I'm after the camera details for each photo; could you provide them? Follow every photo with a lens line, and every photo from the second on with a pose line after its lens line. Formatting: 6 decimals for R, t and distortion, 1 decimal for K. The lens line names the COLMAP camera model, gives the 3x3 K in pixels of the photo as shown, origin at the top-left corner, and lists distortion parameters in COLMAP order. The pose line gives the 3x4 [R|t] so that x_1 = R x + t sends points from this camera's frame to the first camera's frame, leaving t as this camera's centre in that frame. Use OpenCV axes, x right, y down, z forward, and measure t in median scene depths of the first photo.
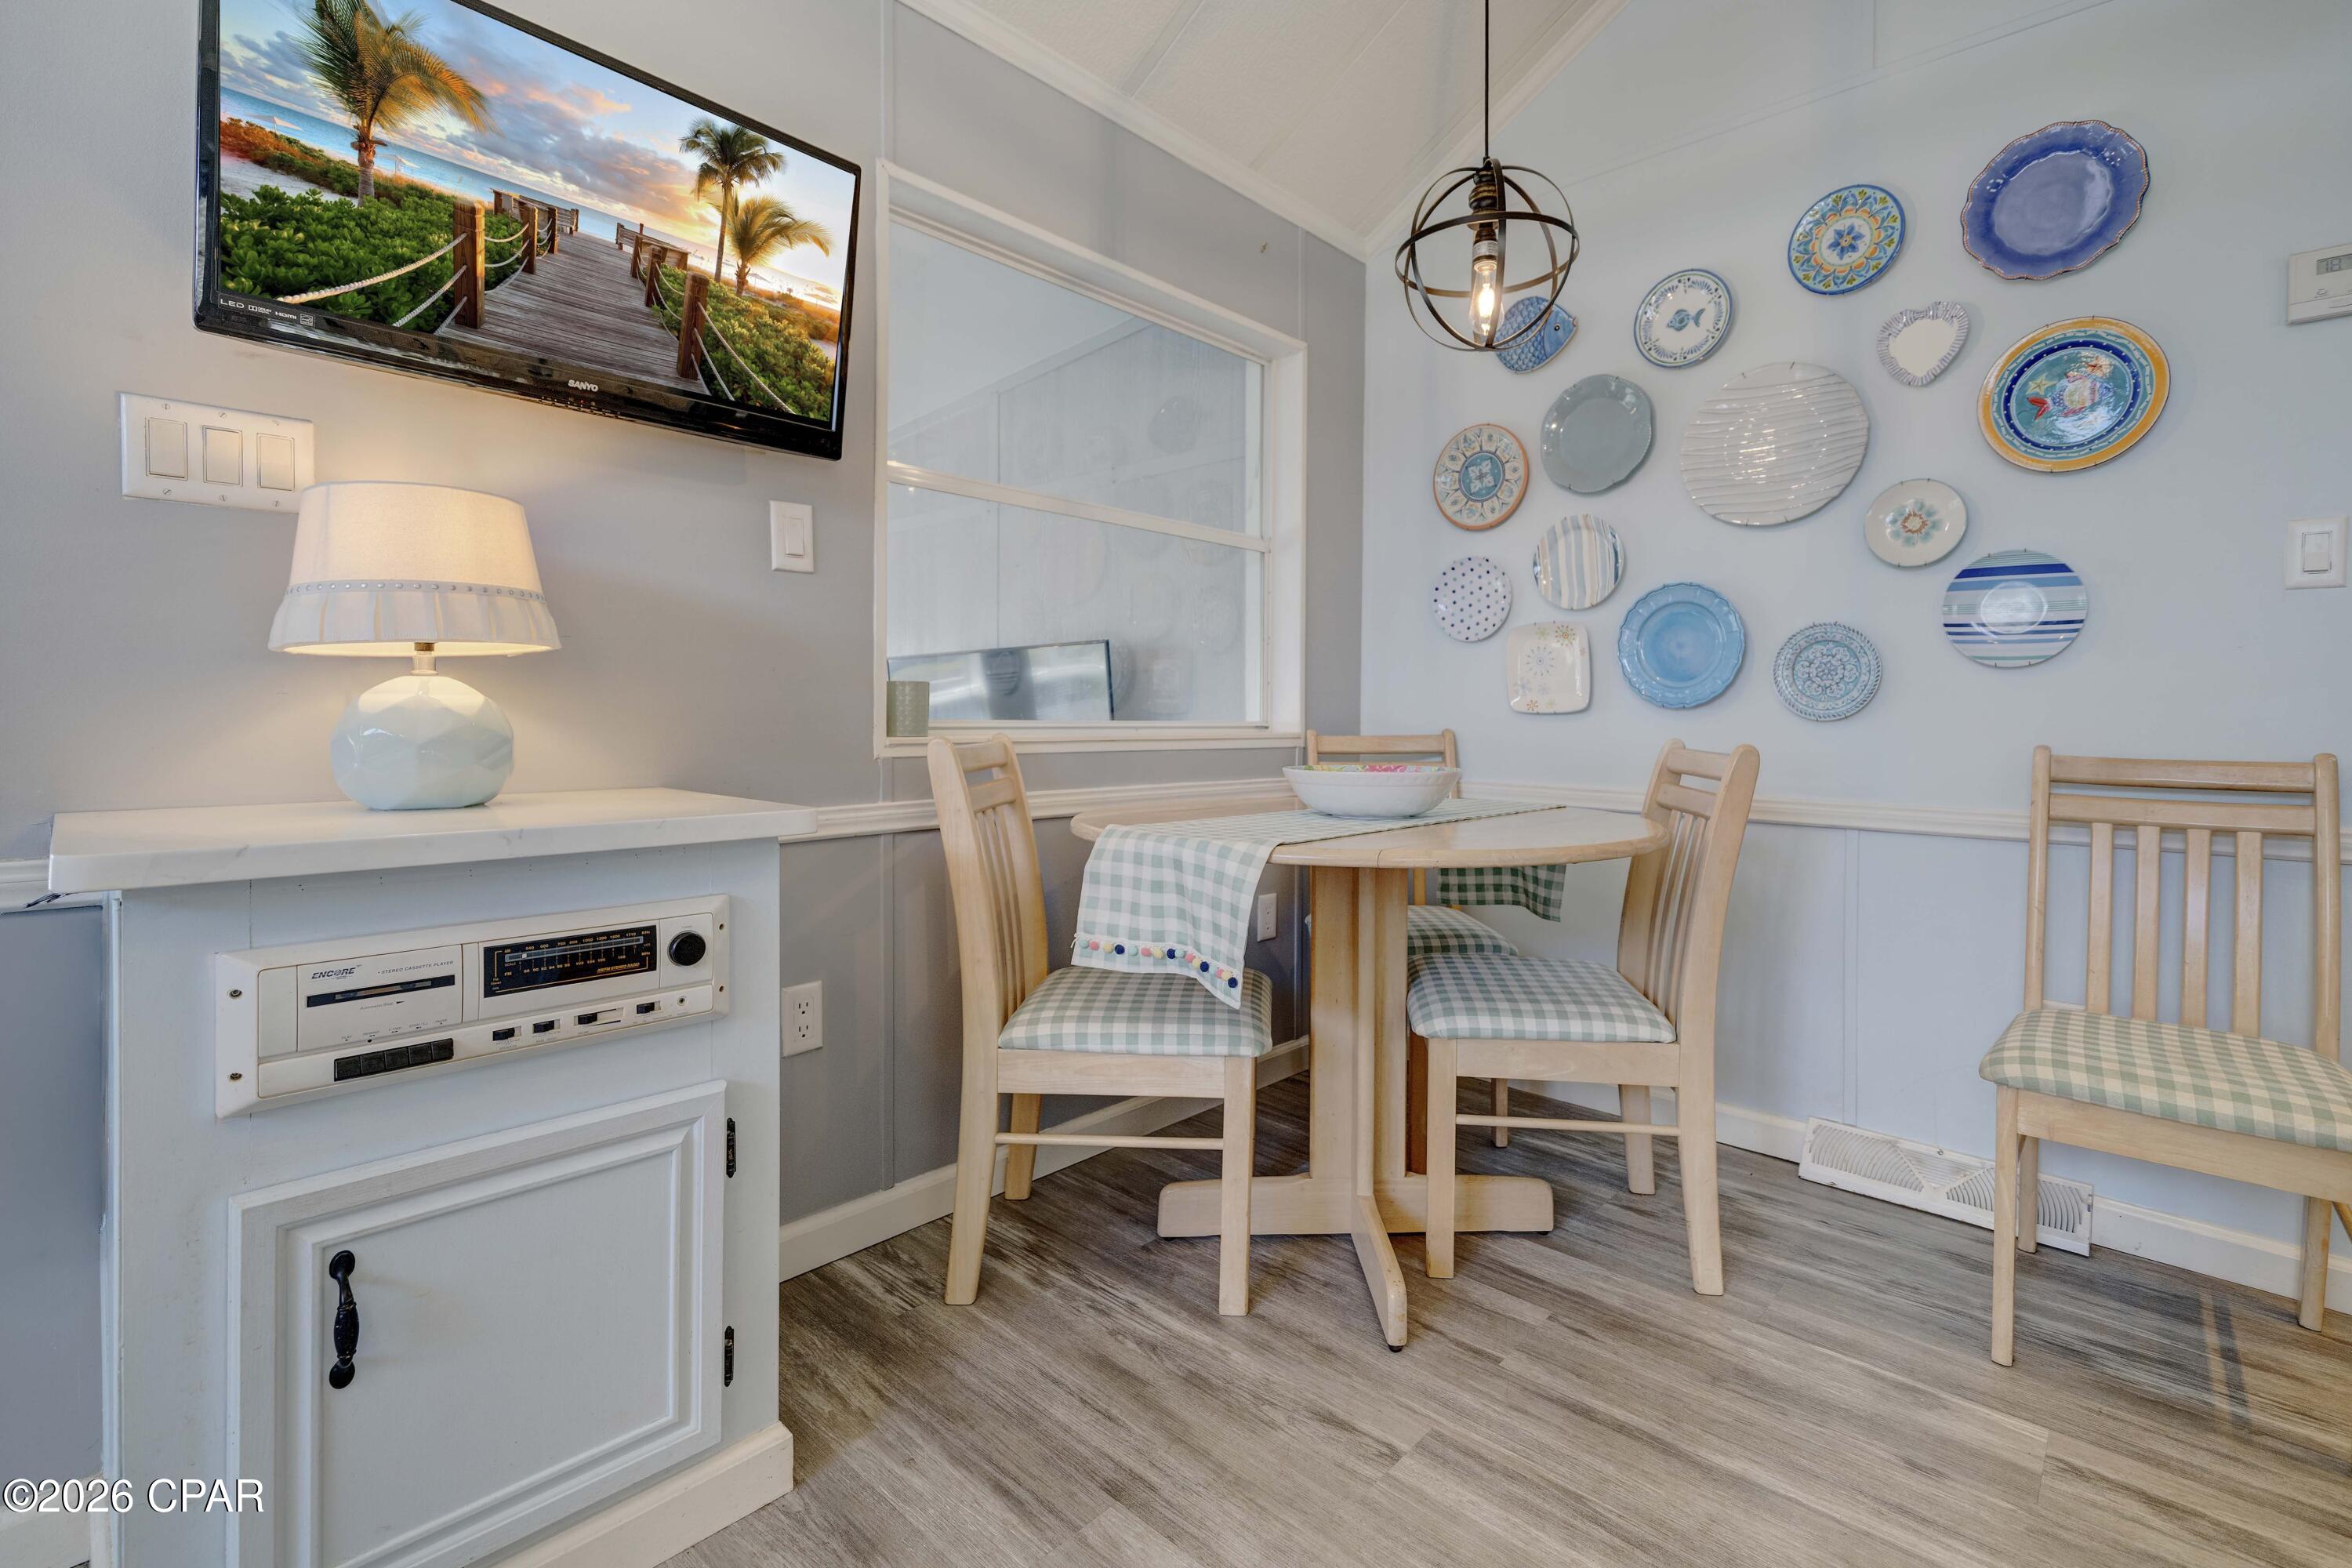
lens RADIAL K [[1046.4, 0, 1236.6], [0, 1046.4, 725.7], [0, 0, 1]] dist [-0.001908, -0.000820]
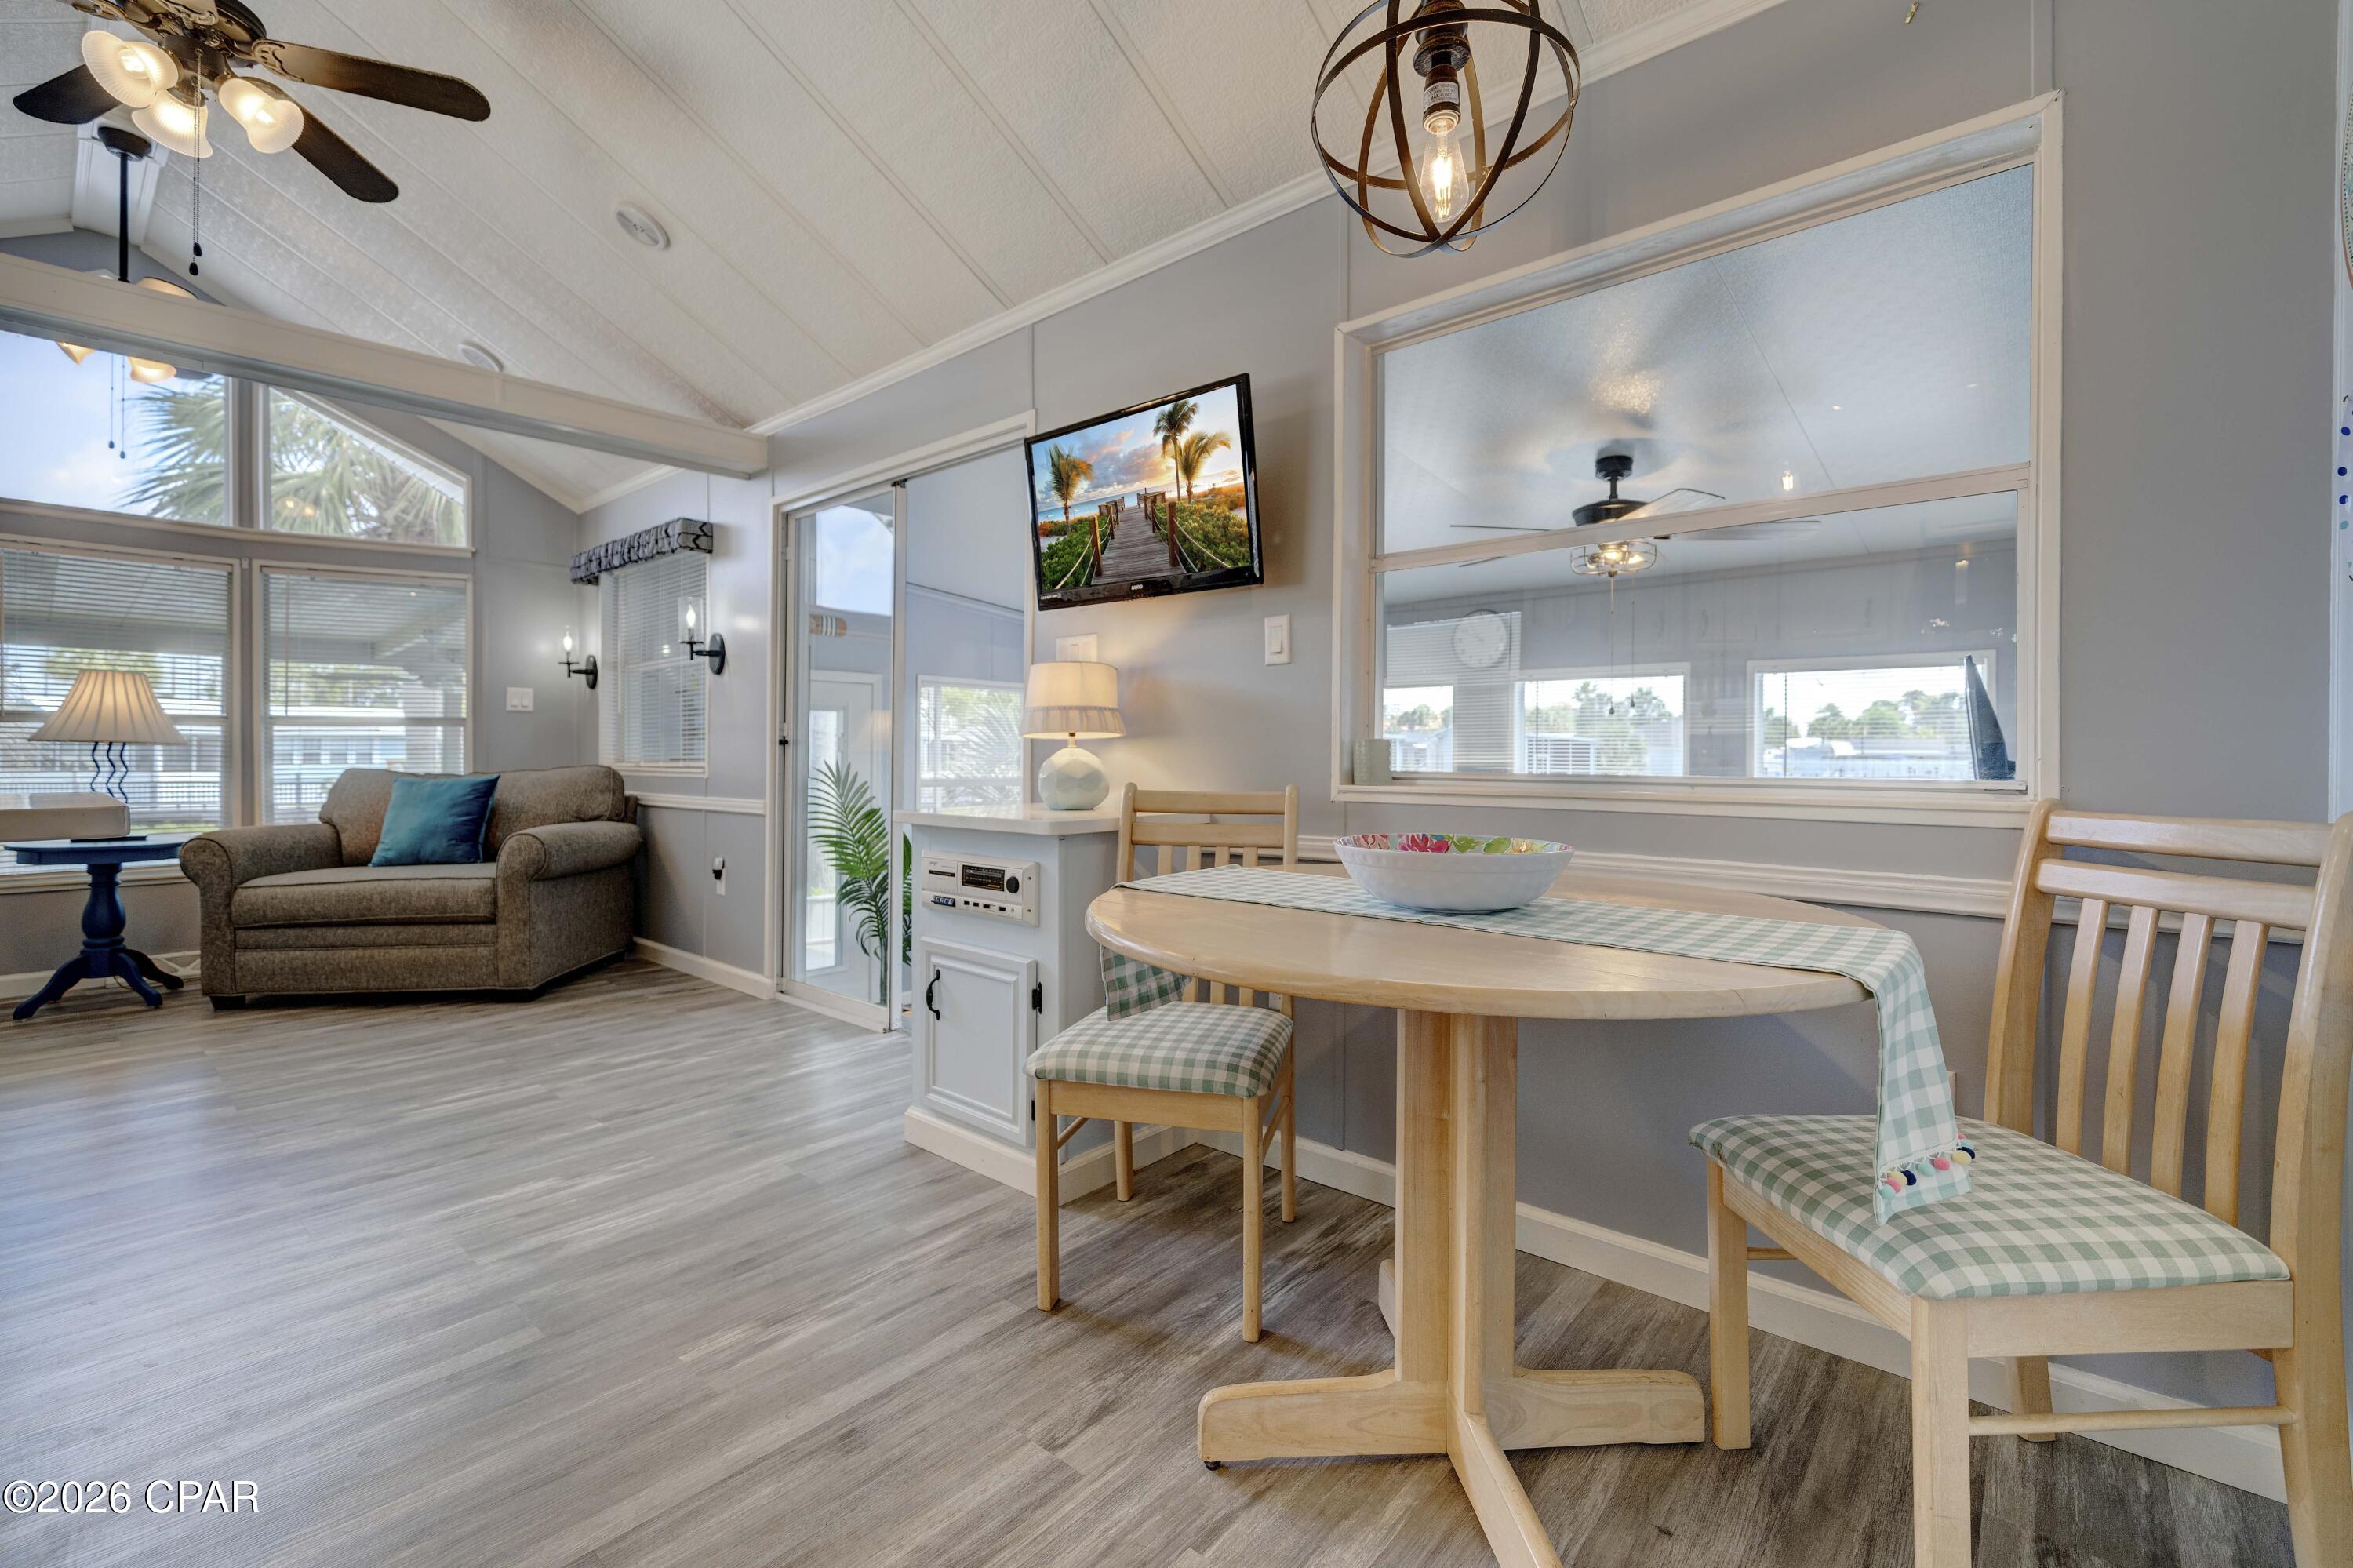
lens RADIAL K [[1025.5, 0, 1180.6], [0, 1025.5, 744.5], [0, 0, 1]] dist [-0.001596, -0.000582]
pose [[0.006064, -0.008281, -0.999947, 1.074464], [-0.006471, 0.999944, -0.008320, -0.030581], [0.999961, 0.006521, 0.006010, 0.974900]]
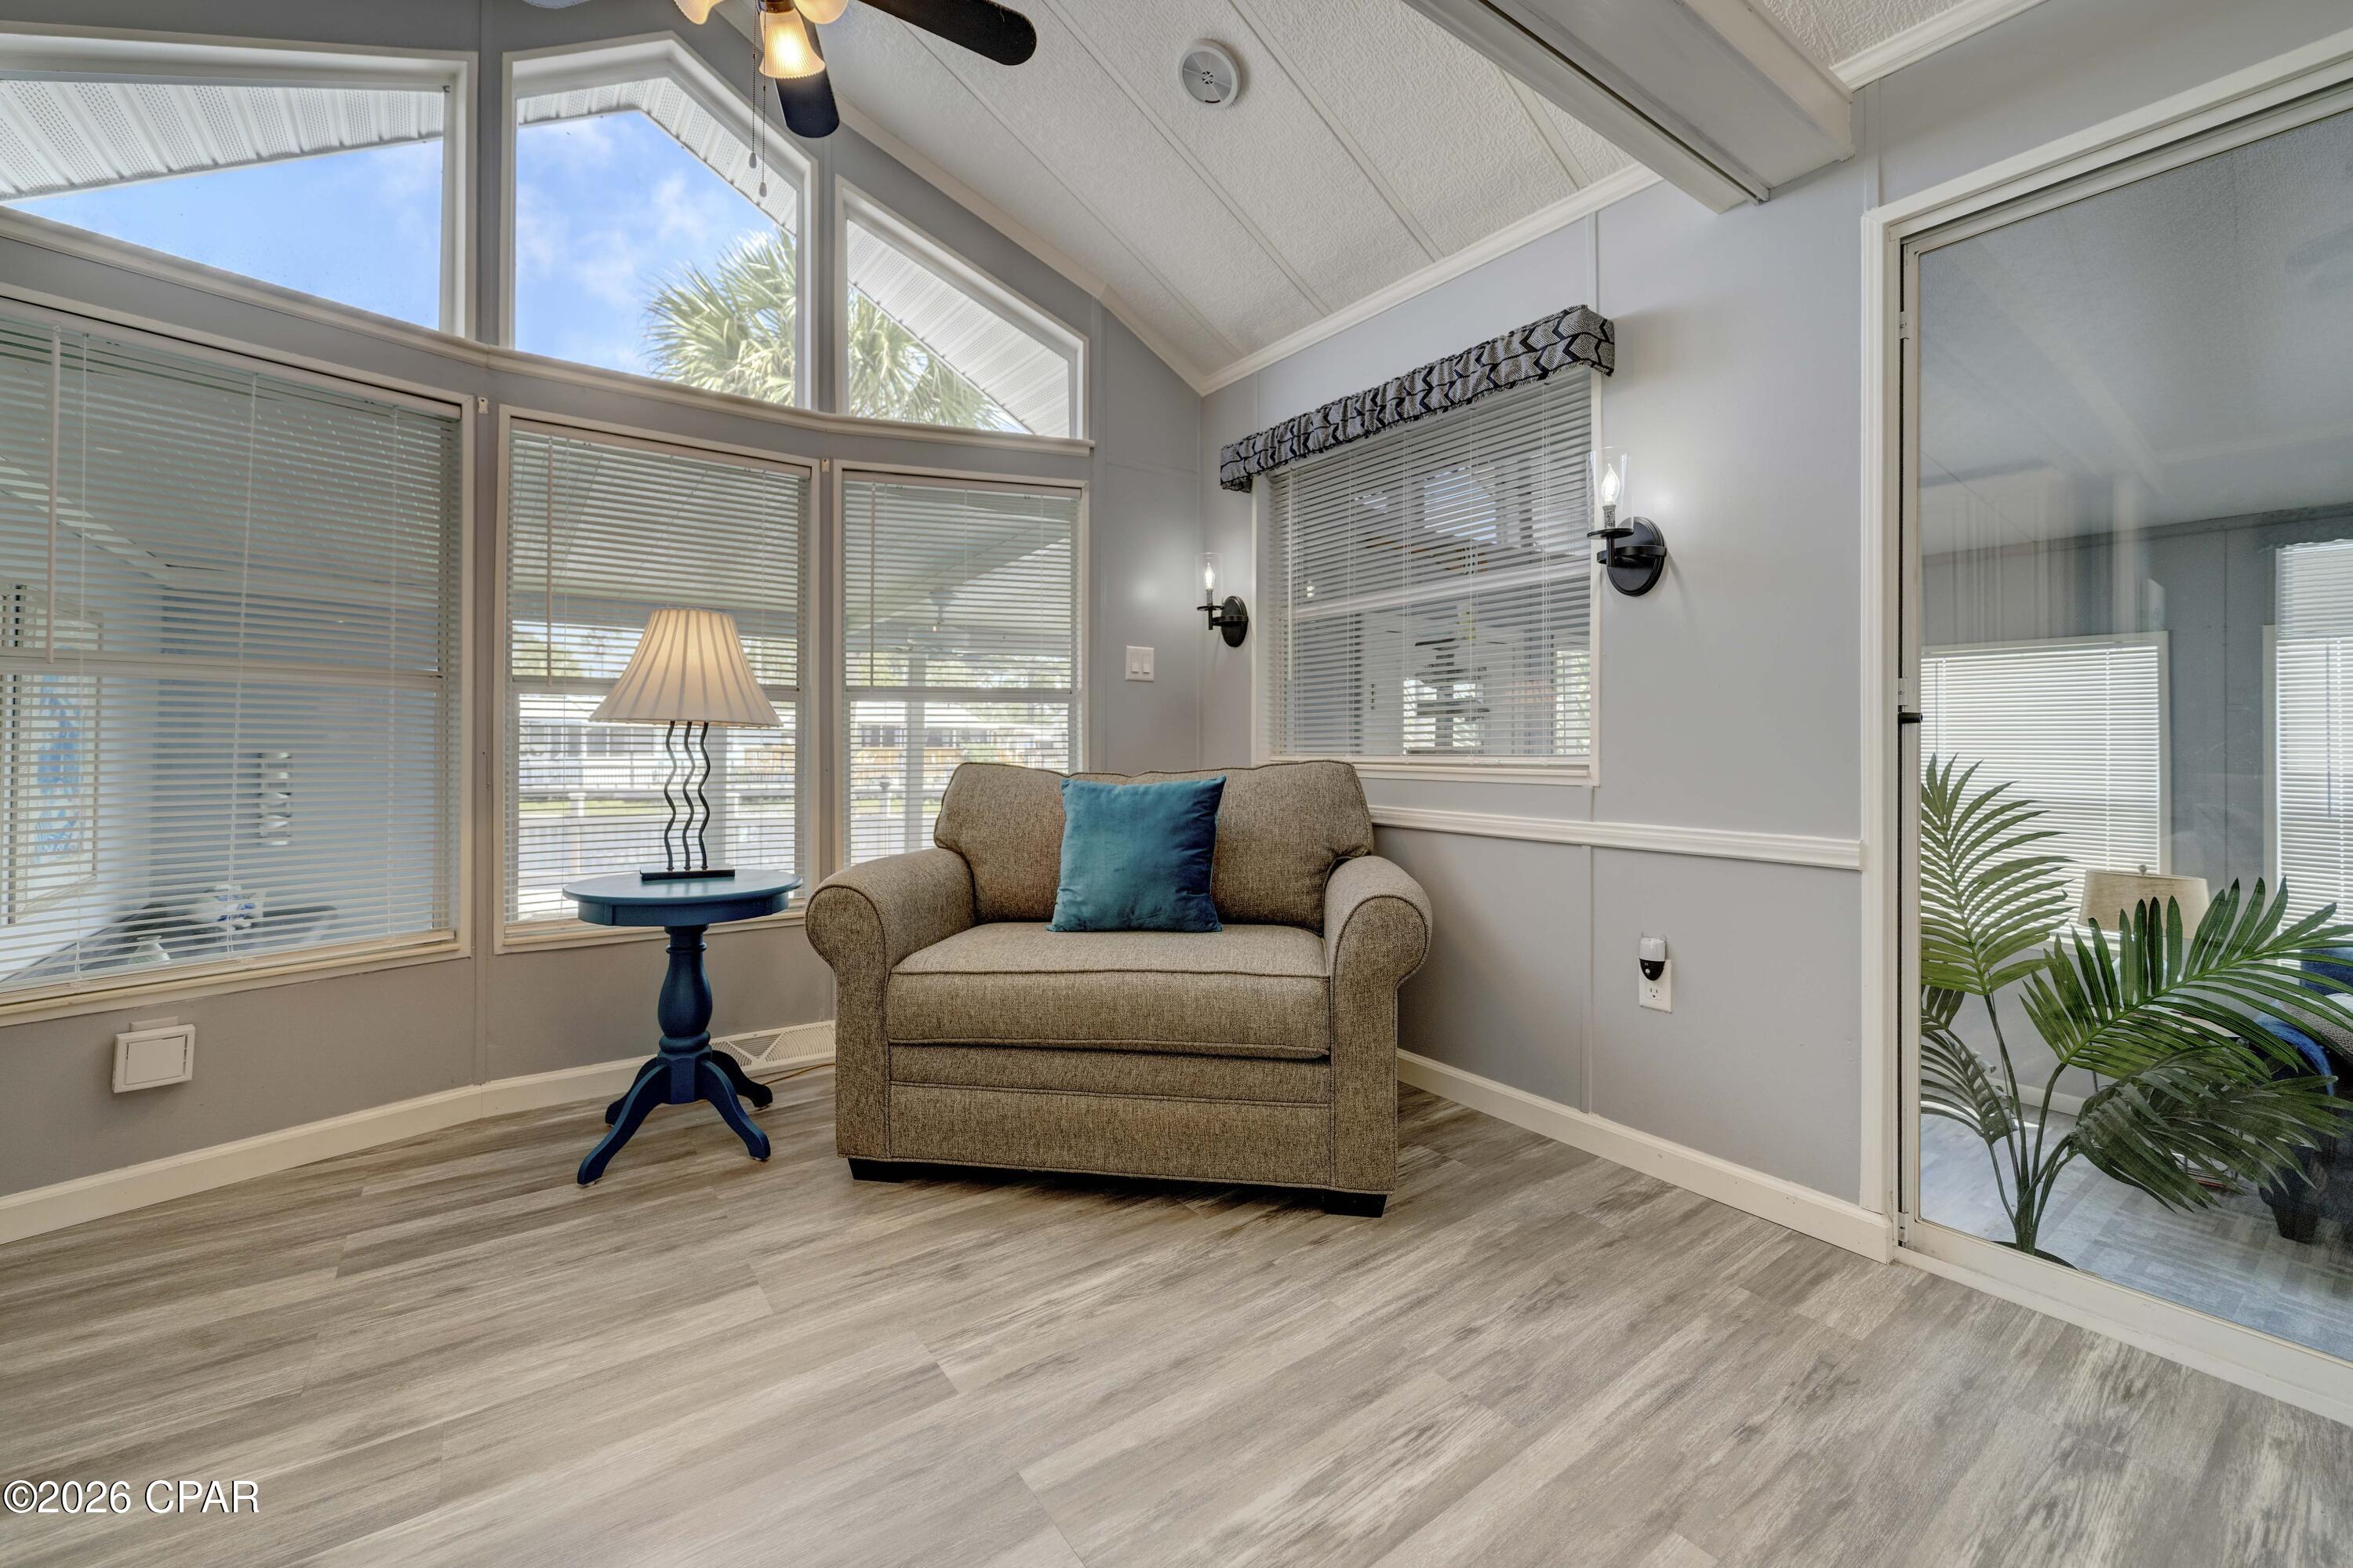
lens RADIAL K [[934.6, 0, 1151.5], [0, 934.6, 732.8], [0, 0, 1]] dist [-0.003078, -0.000104]
pose [[-0.224531, -0.013427, -0.974375, -0.219471], [-0.009357, 0.999889, -0.011622, -0.012438], [0.974422, 0.006507, -0.224631, -0.637214]]
